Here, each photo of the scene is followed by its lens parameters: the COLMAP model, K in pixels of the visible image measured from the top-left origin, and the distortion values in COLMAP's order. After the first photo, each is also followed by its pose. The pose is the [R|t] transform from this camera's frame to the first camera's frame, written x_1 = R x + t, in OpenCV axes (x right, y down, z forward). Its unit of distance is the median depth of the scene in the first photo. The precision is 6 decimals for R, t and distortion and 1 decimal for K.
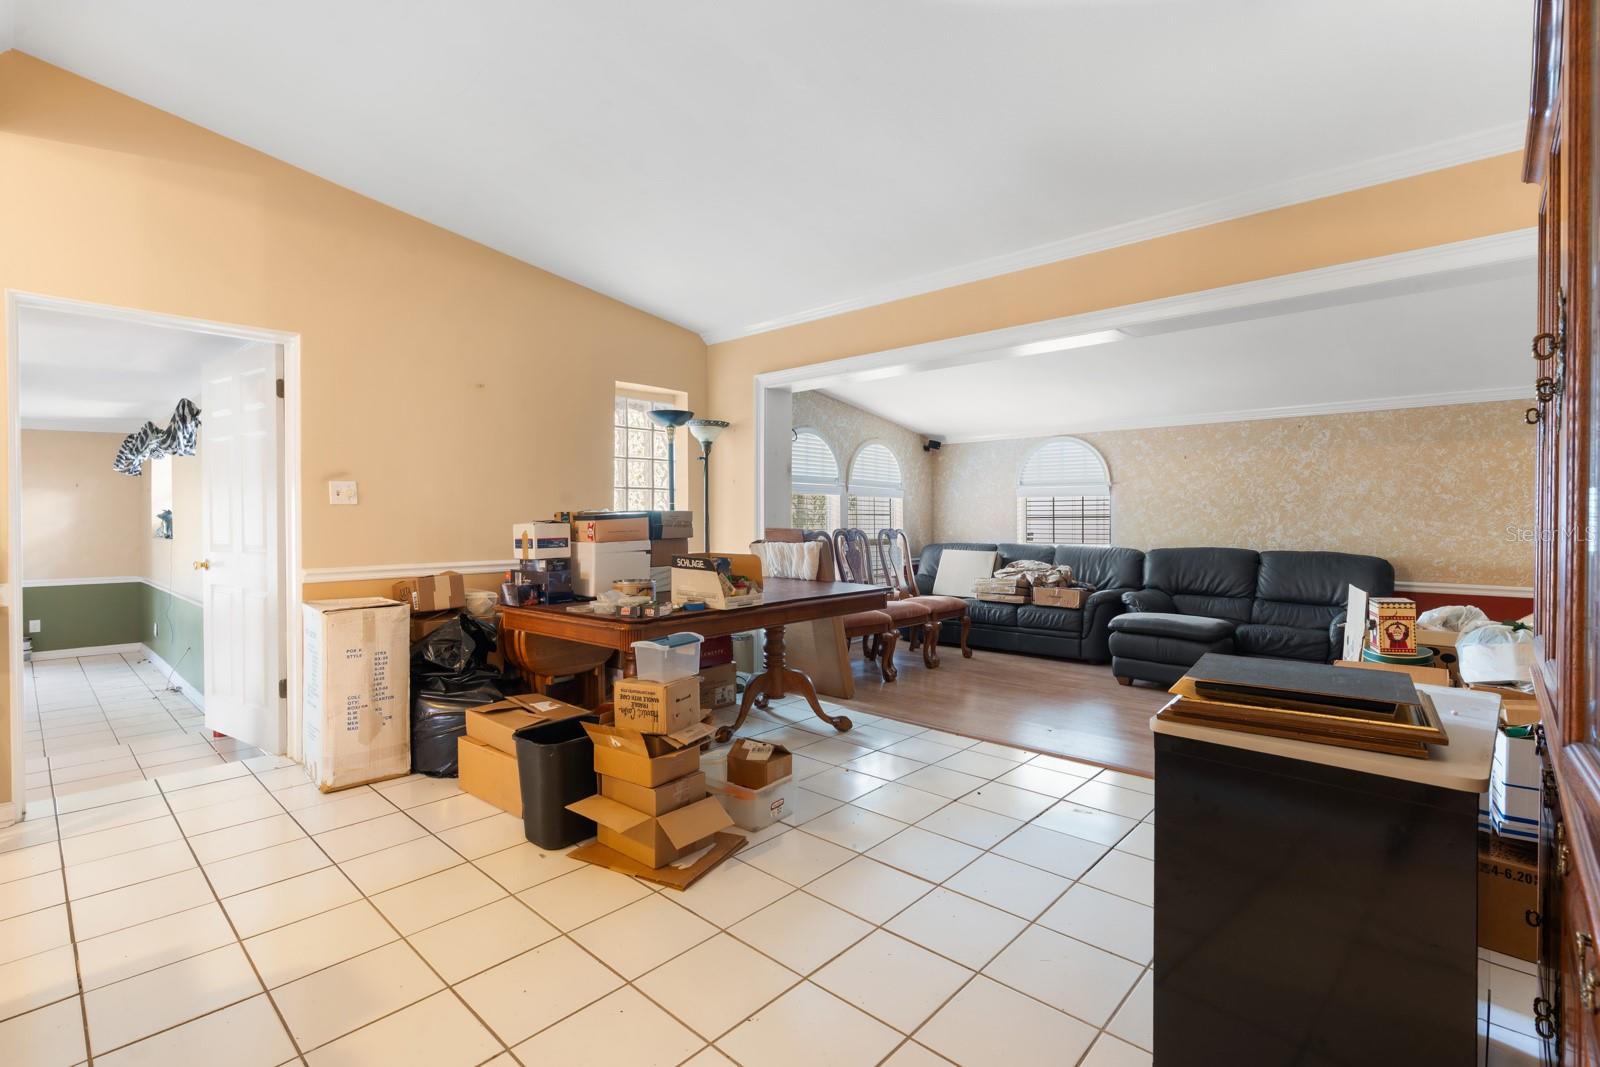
lens RADIAL K [[731.0, 0, 801.2], [0, 731.0, 527.7], [0, 0, 1]] dist [-0.004491, 0.002260]
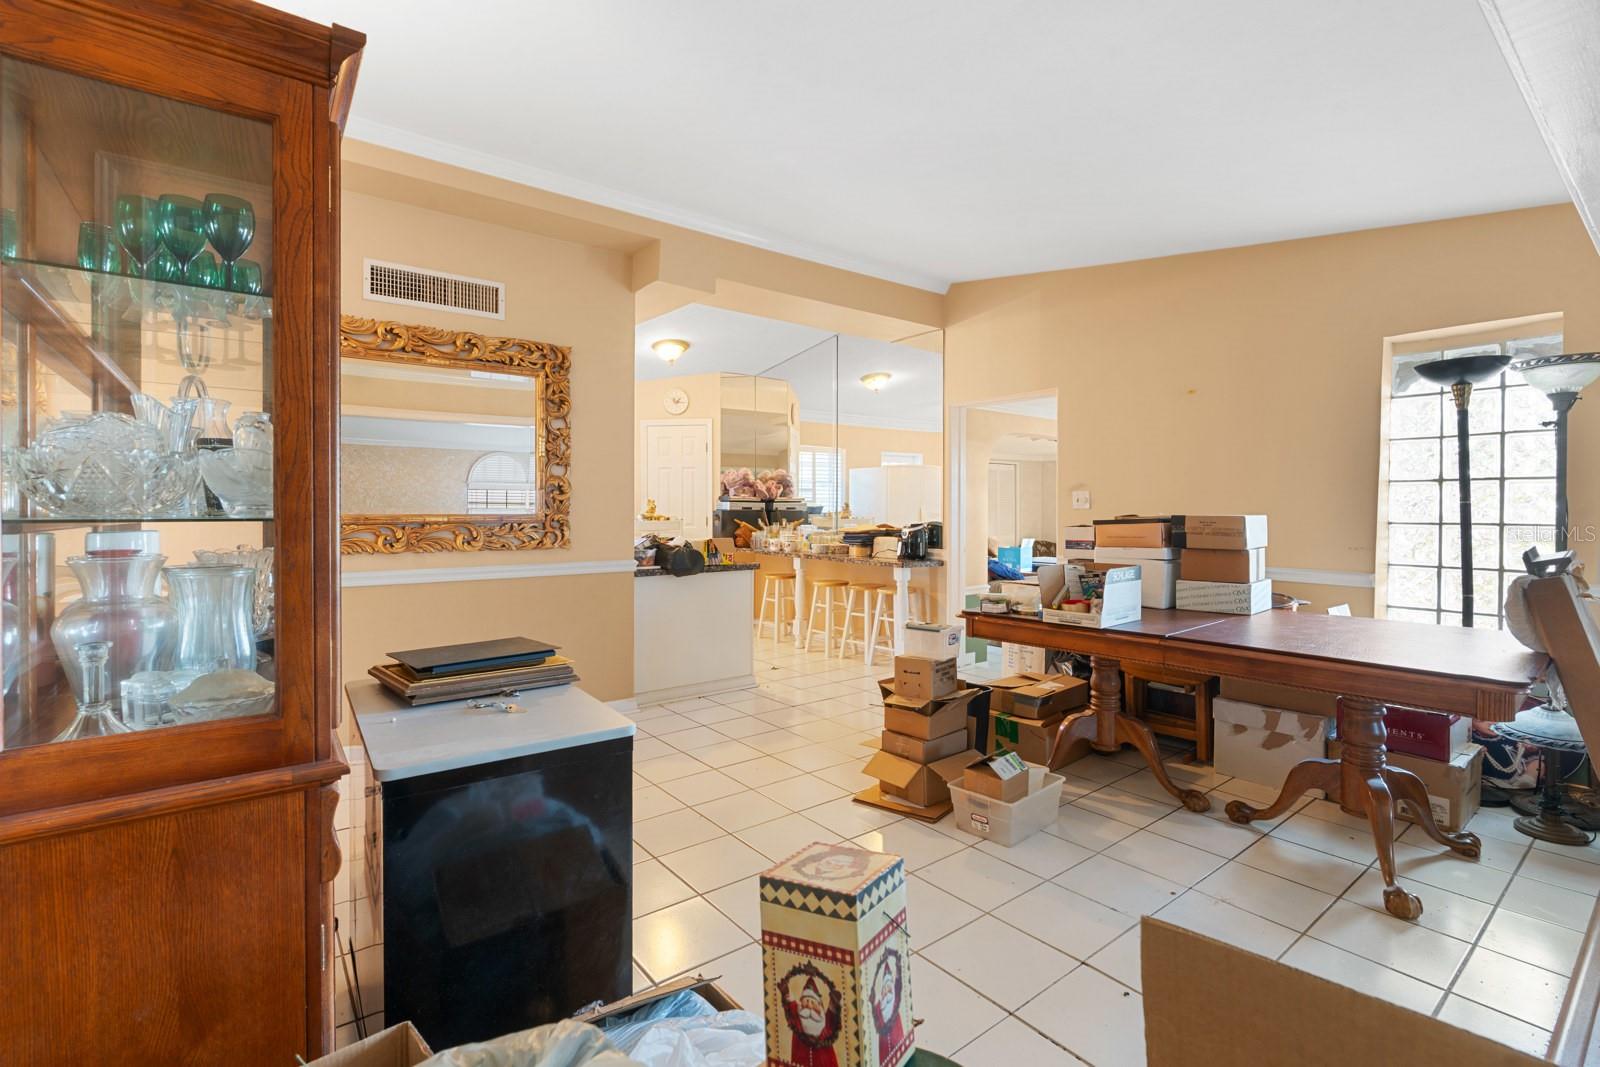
lens RADIAL K [[731.0, 0, 804.8], [0, 731.0, 518.3], [0, 0, 1]] dist [-0.004491, 0.002260]
pose [[-0.159791, 0.011311, -0.987086, 0.510483], [-0.015628, 0.999780, 0.013986, -0.017066], [0.987027, 0.017661, -0.159579, 0.489272]]
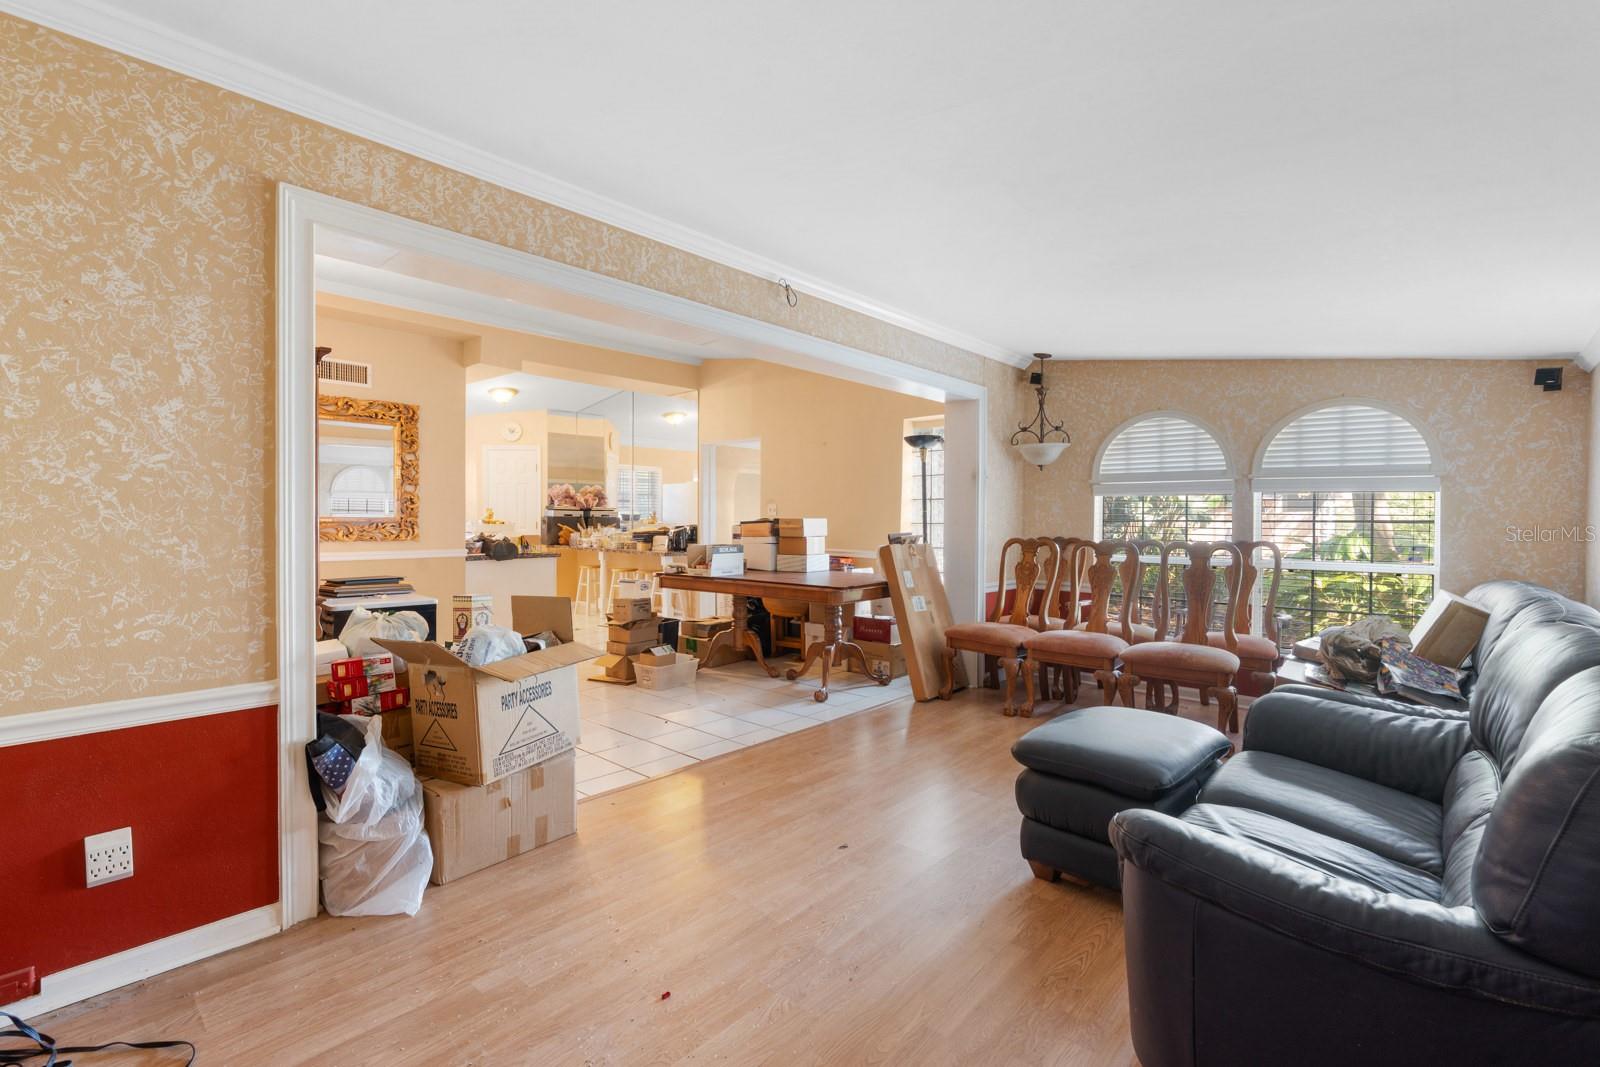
lens RADIAL K [[731.0, 0, 792.7], [0, 731.0, 531.9], [0, 0, 1]] dist [-0.004491, 0.002260]
pose [[-0.012085, 0.016562, -0.999790, 0.953036], [-0.018455, 0.999689, 0.016783, -0.014440], [0.999757, 0.018654, -0.011776, 0.736333]]
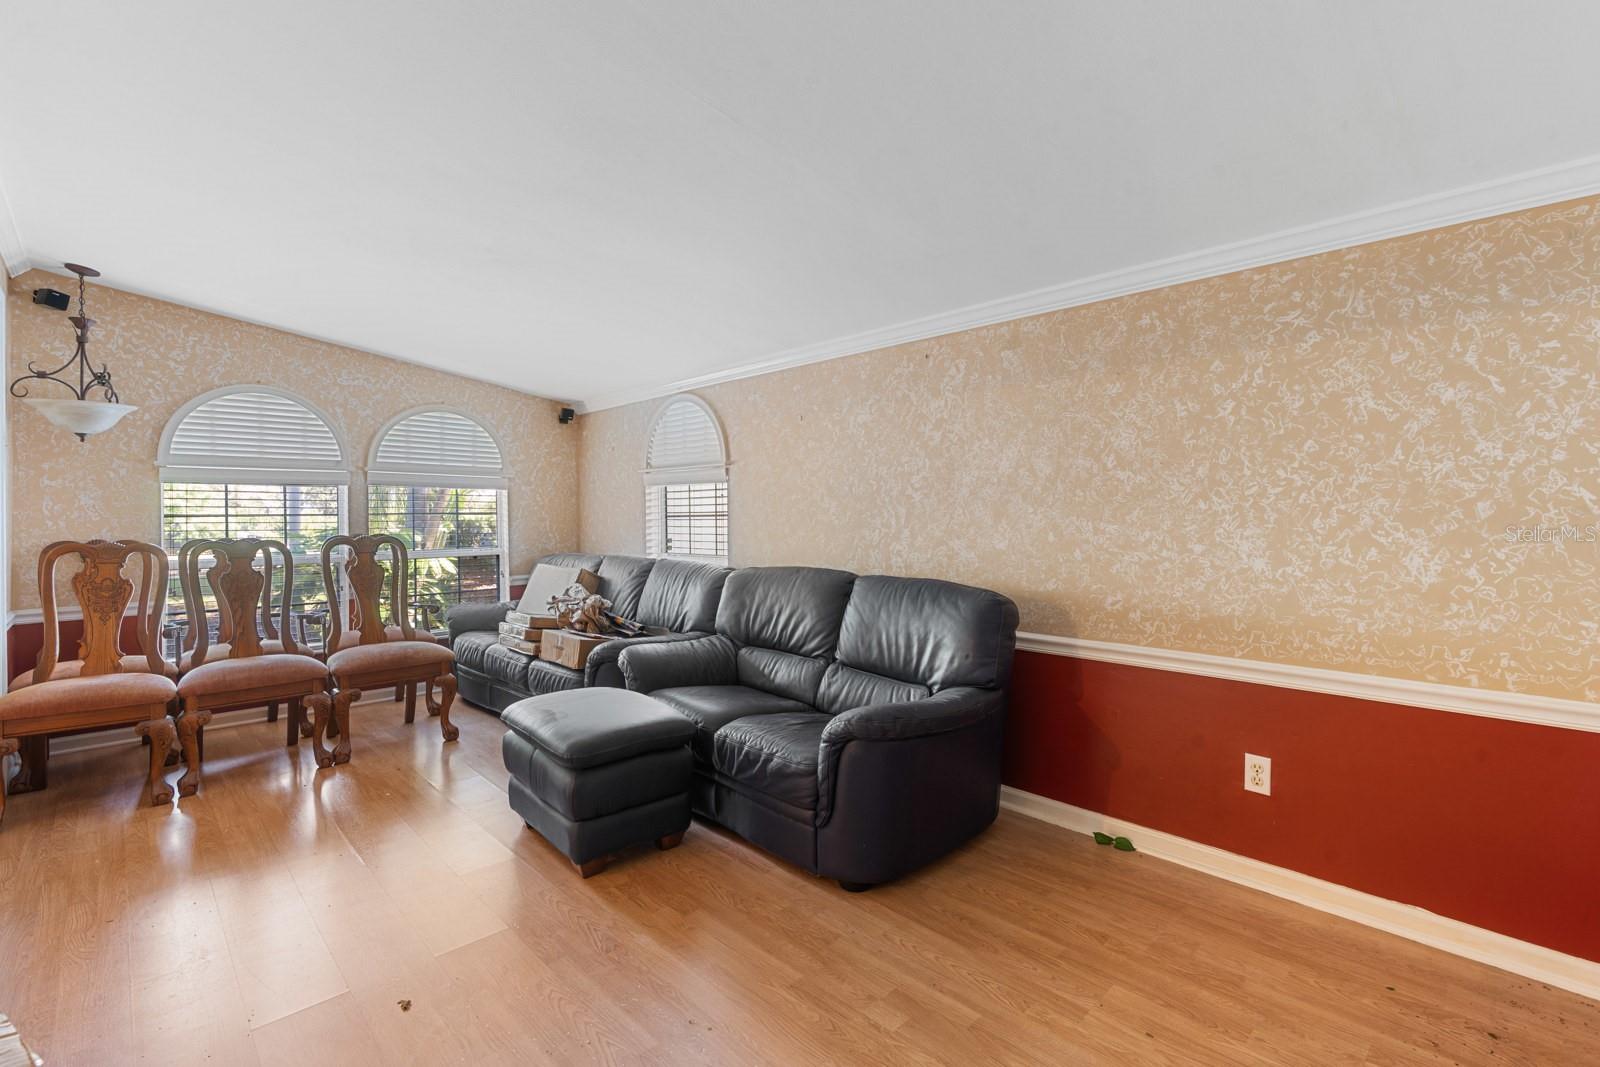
lens RADIAL K [[731.0, 0, 807.5], [0, 731.0, 520.8], [0, 0, 1]] dist [-0.004491, 0.002260]
pose [[0.997716, -0.006077, -0.067273, 0.658284], [0.005996, 0.999981, -0.001407, -0.010397], [0.067280, 0.001000, 0.997734, 0.445487]]
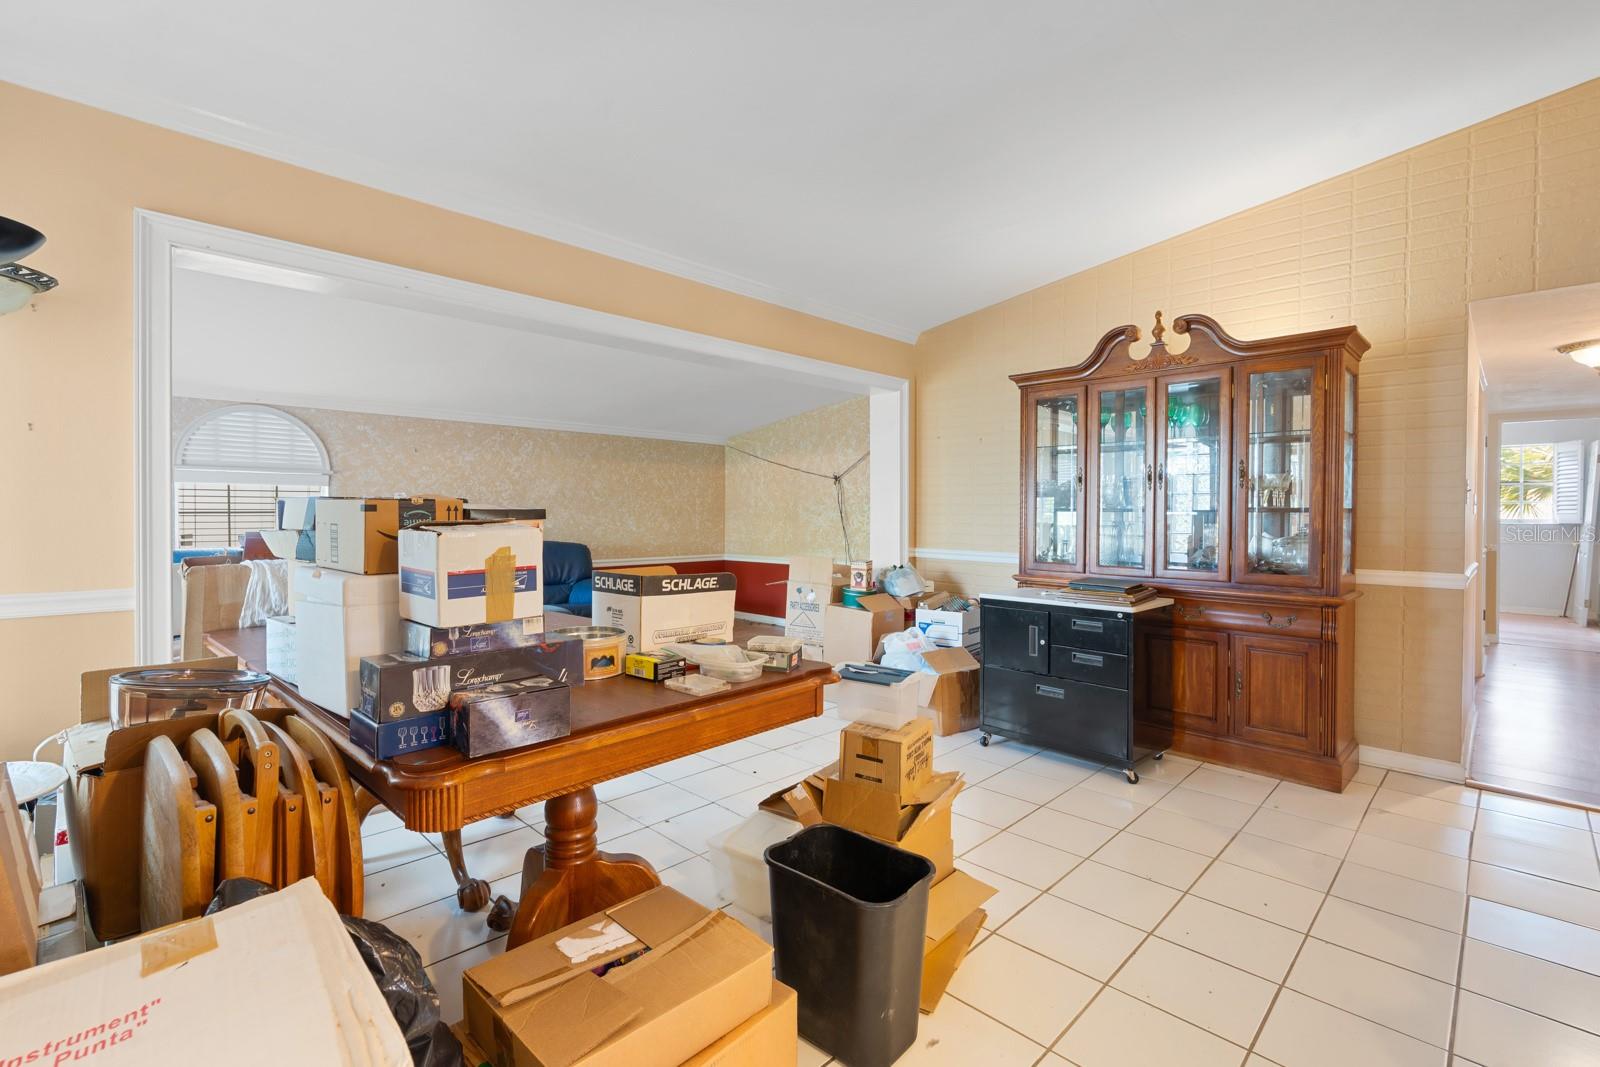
lens RADIAL K [[731.0, 0, 797.9], [0, 731.0, 522.8], [0, 0, 1]] dist [-0.004491, 0.002260]
pose [[0.024341, -0.012586, 0.999624, -0.491124], [0.011962, 0.999853, 0.012298, -0.007650], [-0.999632, 0.011658, 0.024488, 0.545148]]
